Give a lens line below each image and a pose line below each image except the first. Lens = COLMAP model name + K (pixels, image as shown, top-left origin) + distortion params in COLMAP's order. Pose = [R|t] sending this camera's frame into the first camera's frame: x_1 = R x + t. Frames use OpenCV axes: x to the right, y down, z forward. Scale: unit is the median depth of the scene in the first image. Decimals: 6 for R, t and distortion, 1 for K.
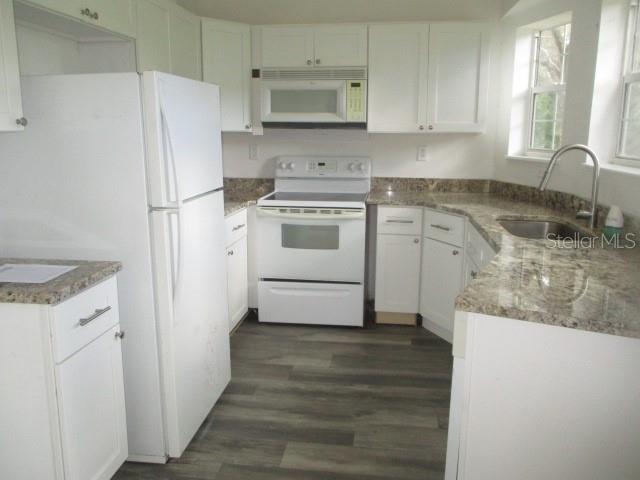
lens RADIAL K [[522.9, 0, 320.0], [0, 522.9, 240.0], [0, 0, 1]] dist [-0.025565, -0.001298]
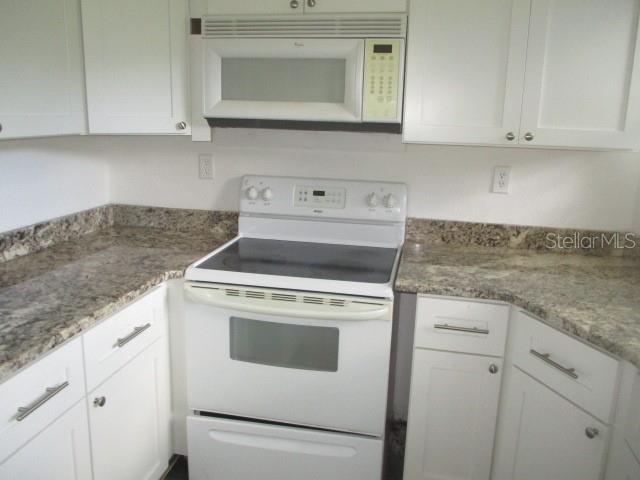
lens RADIAL K [[522.9, 0, 320.0], [0, 522.9, 240.0], [0, 0, 1]] dist [-0.025565, -0.001298]
pose [[0.997660, 0.035610, -0.058361, 0.042572], [-0.033715, 0.998882, 0.033148, -0.123614], [0.059476, -0.031103, 0.997745, 0.473989]]
